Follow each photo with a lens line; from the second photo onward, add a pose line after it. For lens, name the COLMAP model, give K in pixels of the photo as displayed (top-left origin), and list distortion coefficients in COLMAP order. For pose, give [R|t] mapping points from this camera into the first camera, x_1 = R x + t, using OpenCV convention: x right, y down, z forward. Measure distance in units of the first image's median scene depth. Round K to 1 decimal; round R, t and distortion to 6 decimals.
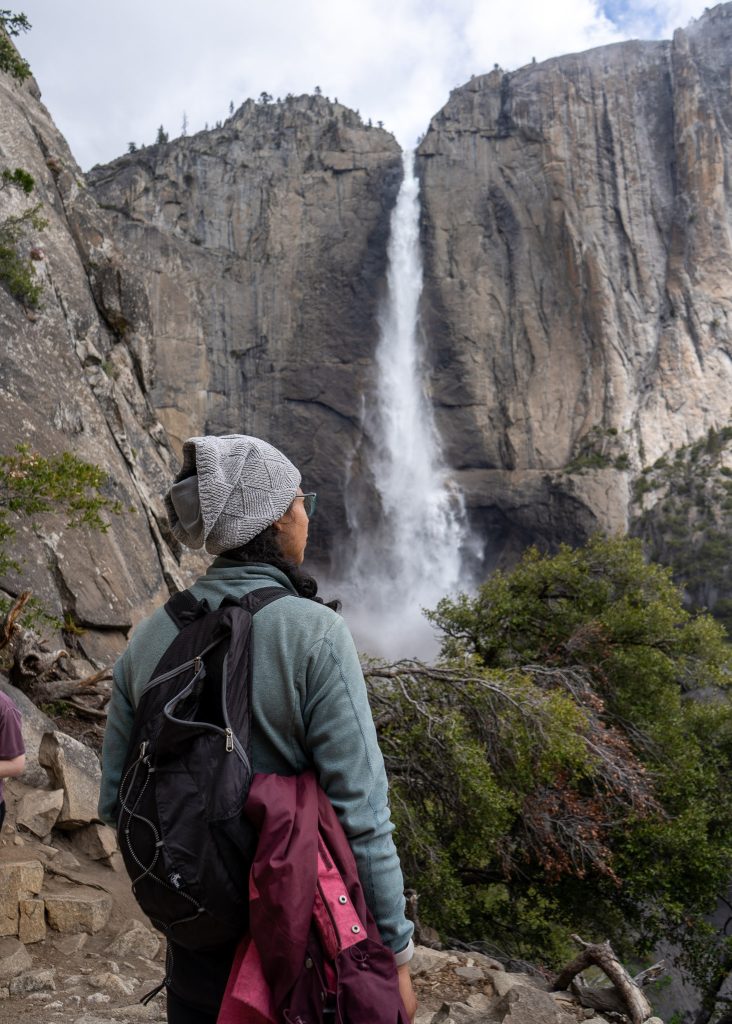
lens RADIAL K [[858.1, 0, 366.0], [0, 858.1, 512.0], [0, 0, 1]] dist [0.000018, -0.001514]
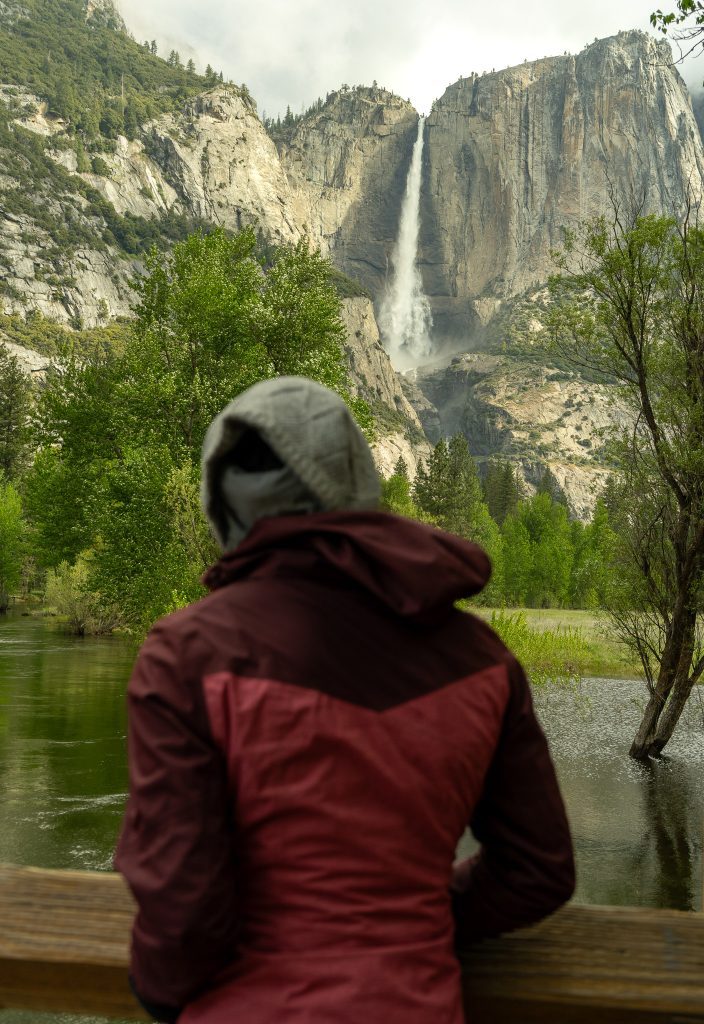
lens RADIAL K [[1455.1, 0, 352.0], [0, 1455.1, 512.0], [0, 0, 1]] dist [0.001821, 0.019667]
pose [[0.994200, 0.050443, -0.094979, 0.253776], [-0.040982, 0.994238, 0.099048, 0.117562], [0.099428, -0.094581, 0.990540, -2.316234]]
